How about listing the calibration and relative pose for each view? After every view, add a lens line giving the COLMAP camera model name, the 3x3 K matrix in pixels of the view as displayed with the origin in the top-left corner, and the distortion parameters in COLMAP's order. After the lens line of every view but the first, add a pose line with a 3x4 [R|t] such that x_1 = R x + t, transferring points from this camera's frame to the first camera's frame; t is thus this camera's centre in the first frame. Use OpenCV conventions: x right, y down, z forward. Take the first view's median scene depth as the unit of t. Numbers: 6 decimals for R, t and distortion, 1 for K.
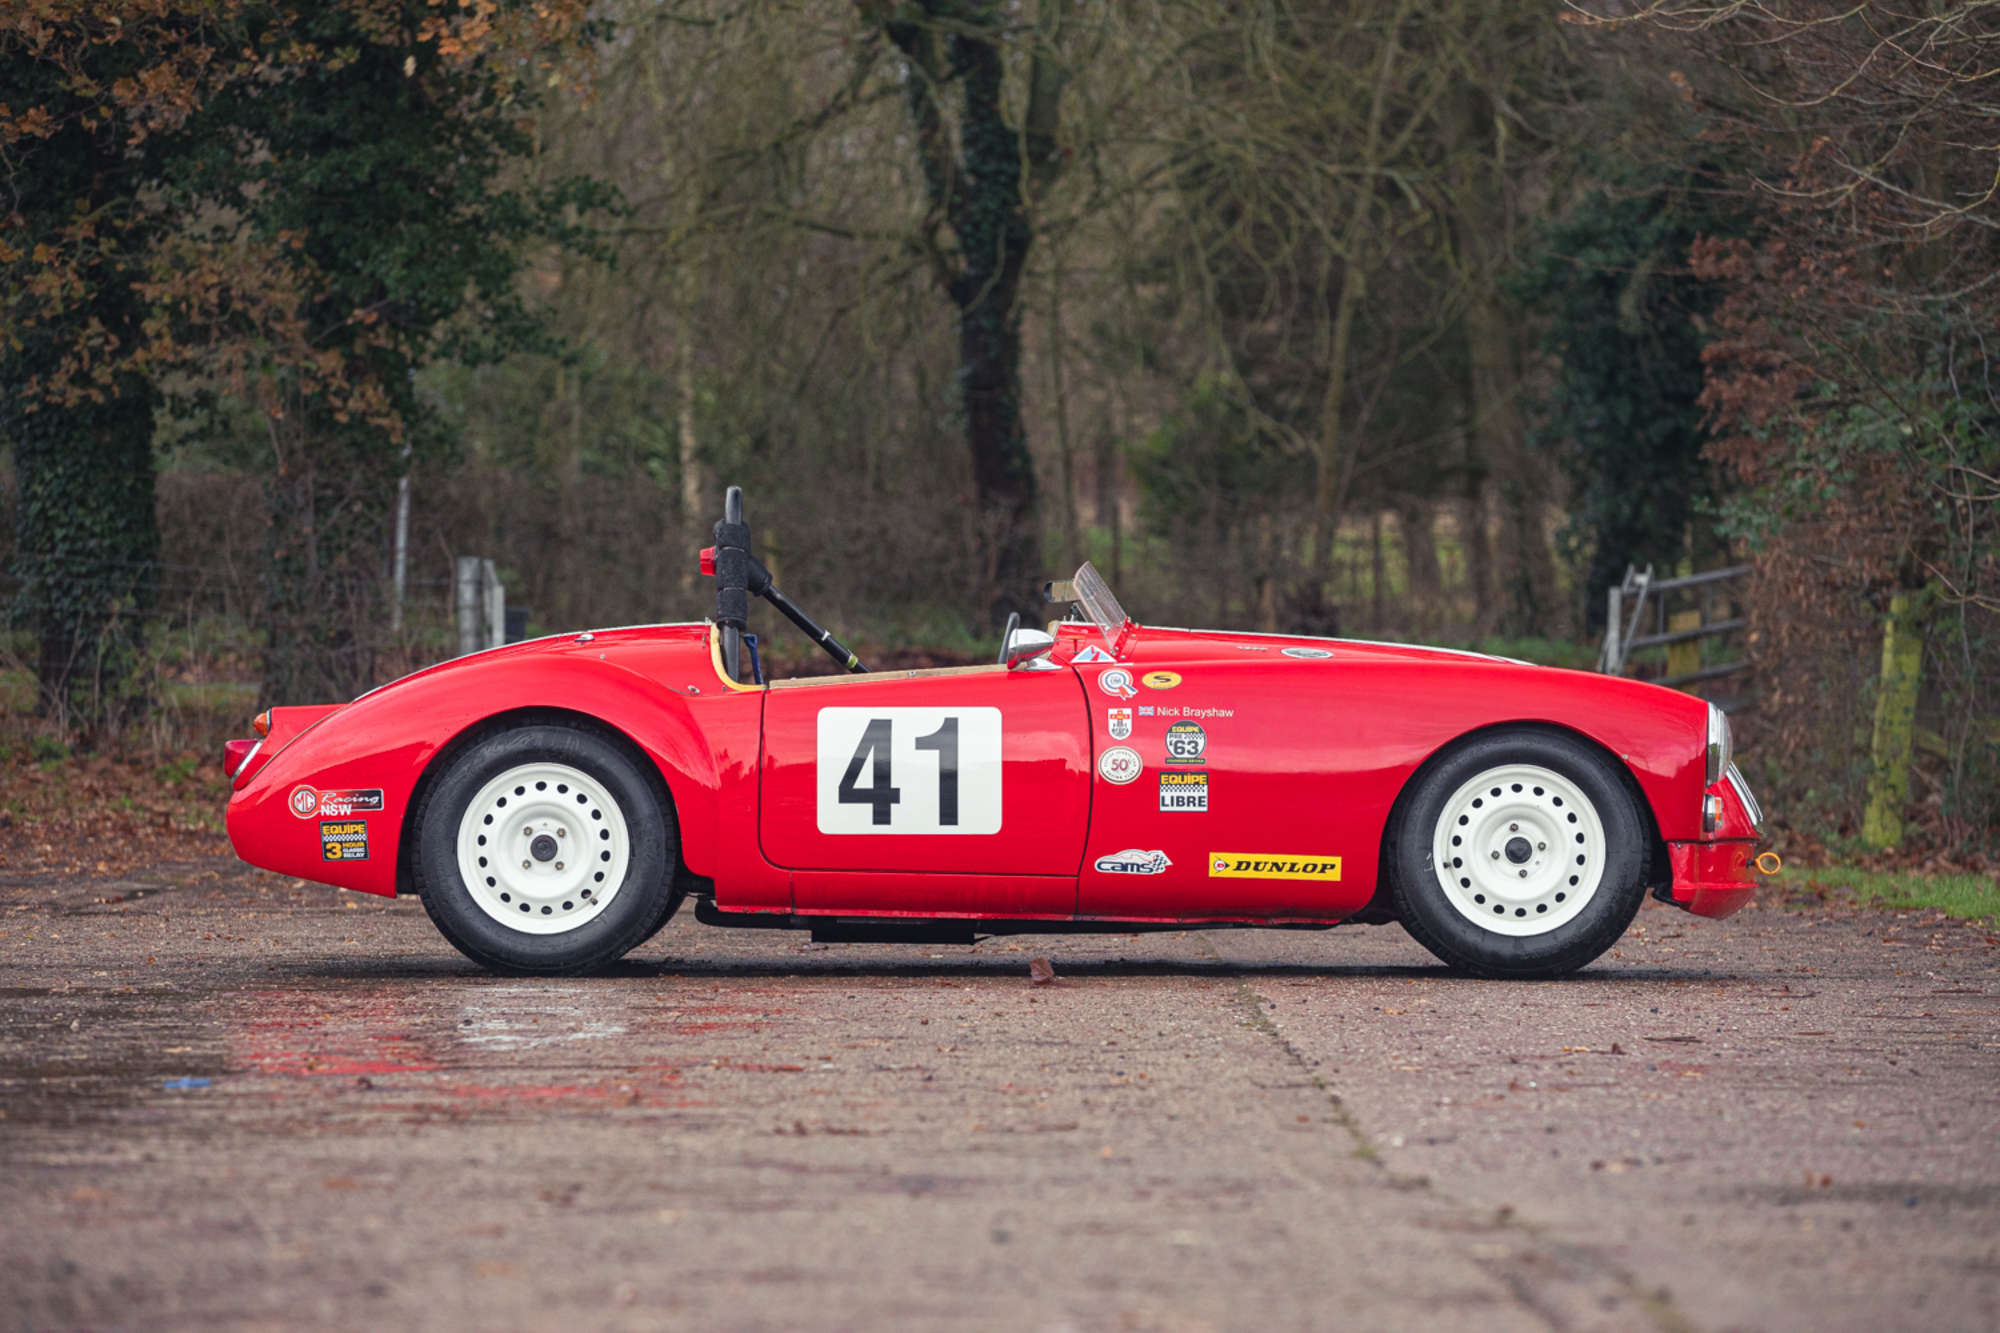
lens RADIAL K [[8832.4, 0, 1000.2], [0, 8832.4, 664.5], [0, 0, 1]] dist [-1.031949, 0.000000]
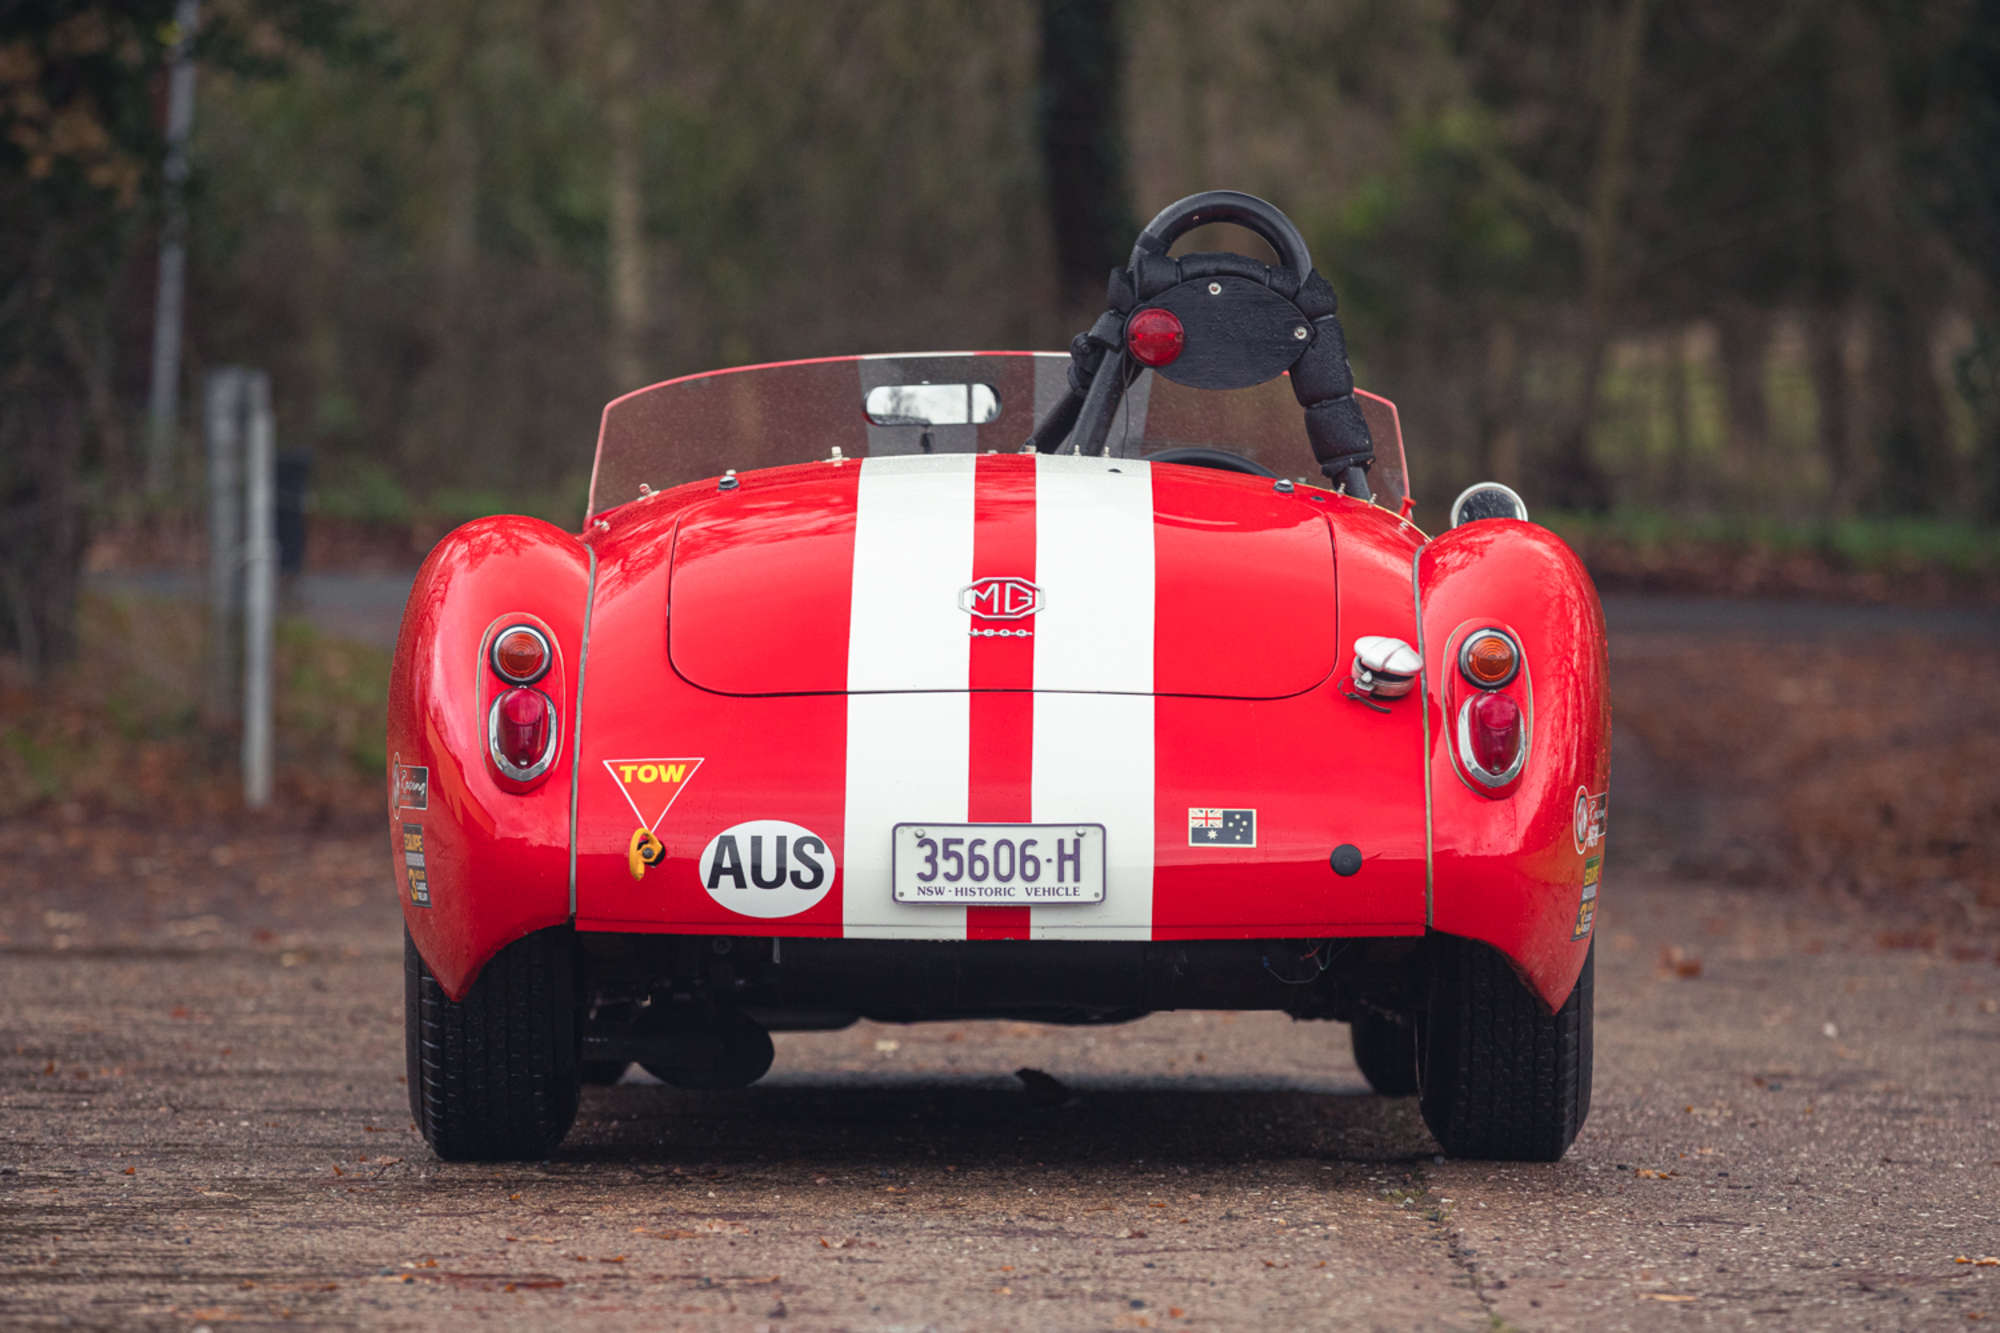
lens RADIAL K [[12246.1, 0, 1002.7], [0, 12246.1, 665.1], [0, 0, 1]] dist [0.826650, 0.000000]
pose [[0.999817, 0.013337, -0.013743, 0.013221], [-0.013208, 0.999868, 0.009434, -0.000226], [0.013867, -0.009250, 0.999861, 0.207136]]
